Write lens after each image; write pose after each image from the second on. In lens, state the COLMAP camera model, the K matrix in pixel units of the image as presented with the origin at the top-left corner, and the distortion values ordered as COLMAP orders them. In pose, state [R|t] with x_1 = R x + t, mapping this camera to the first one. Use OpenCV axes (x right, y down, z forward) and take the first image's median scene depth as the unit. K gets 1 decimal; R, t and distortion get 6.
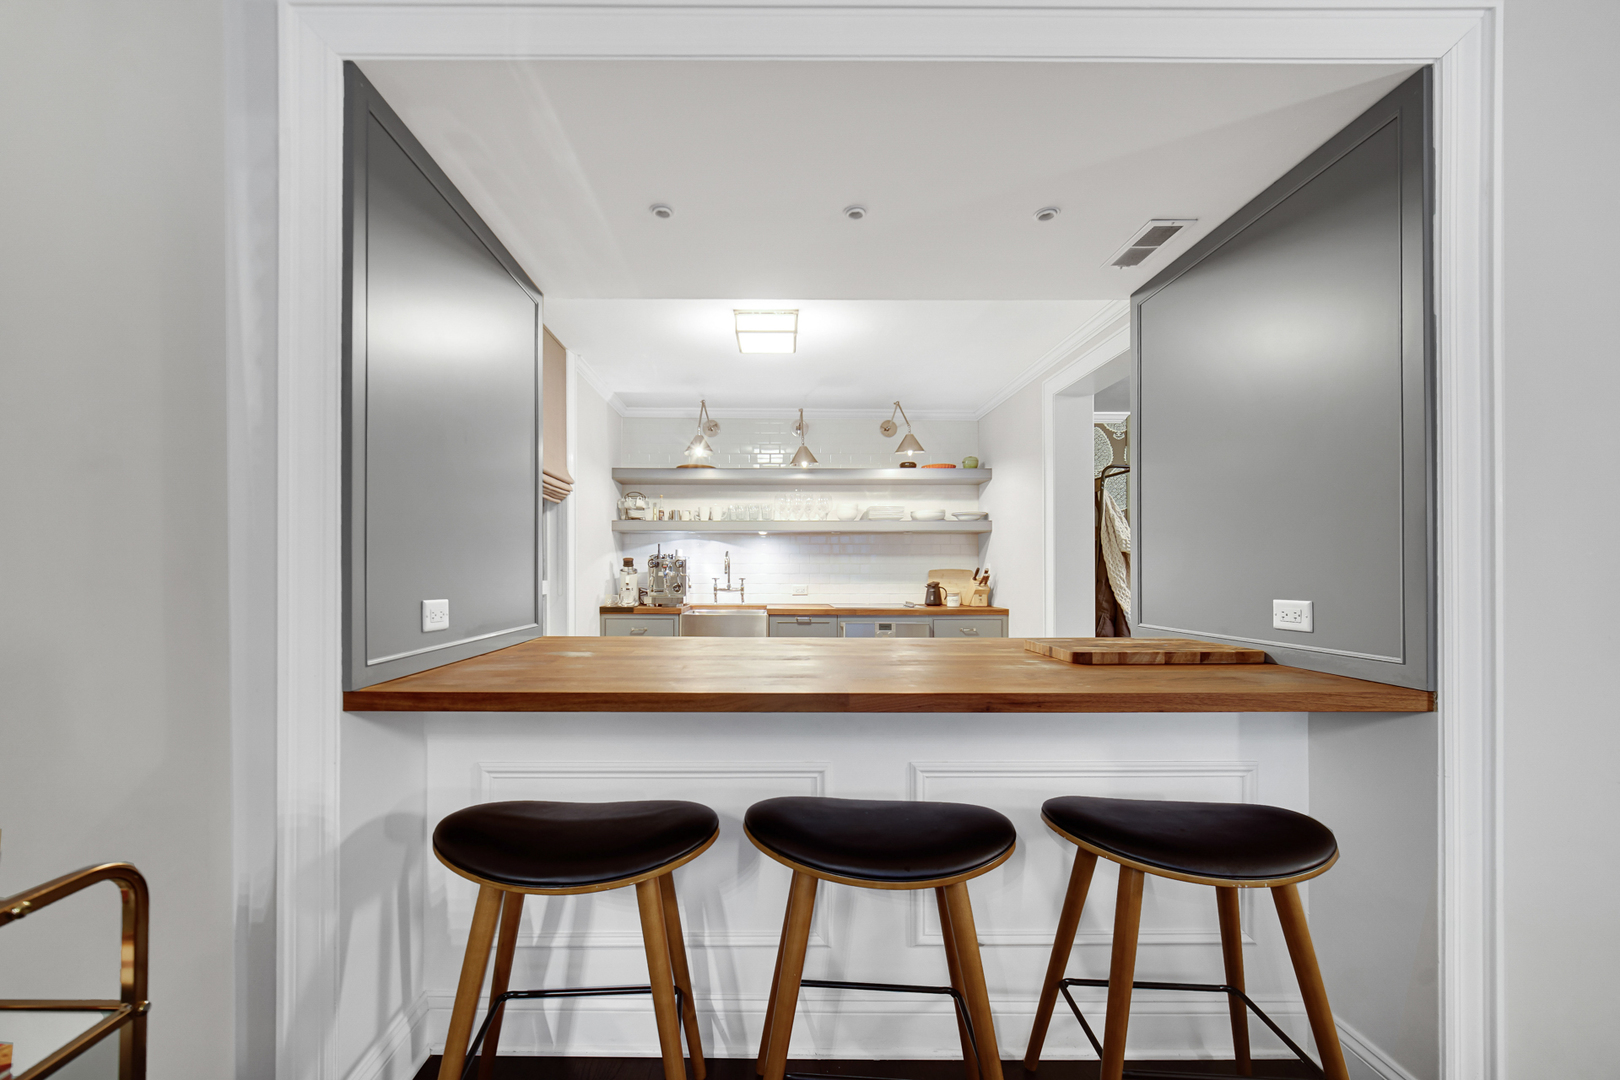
lens RADIAL K [[659.7, 0, 806.9], [0, 659.7, 568.1], [0, 0, 1]] dist [0.000822, -0.000028]
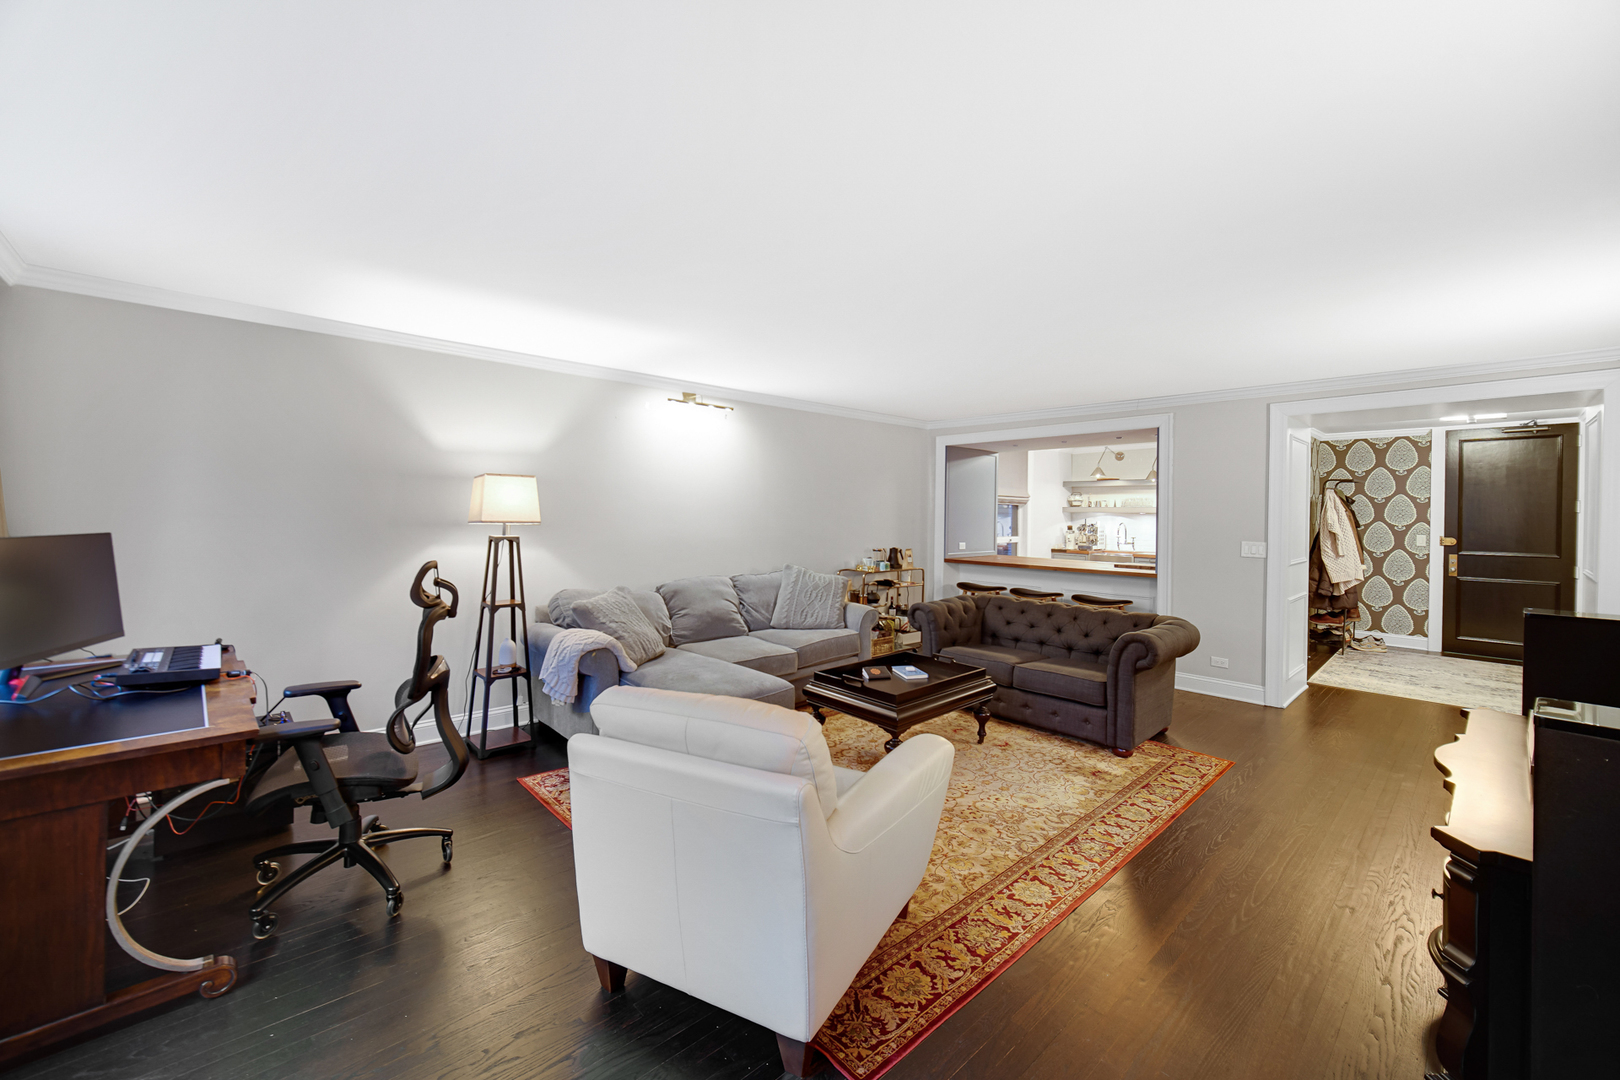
lens RADIAL K [[644.2, 0, 804.3], [0, 644.2, 518.1], [0, 0, 1]] dist [0.000812, -0.000329]
pose [[0.645358, 0.014014, -0.763752, 0.686352], [-0.007287, 0.999899, 0.012189, -0.054440], [0.763846, -0.002301, 0.645395, -0.871846]]
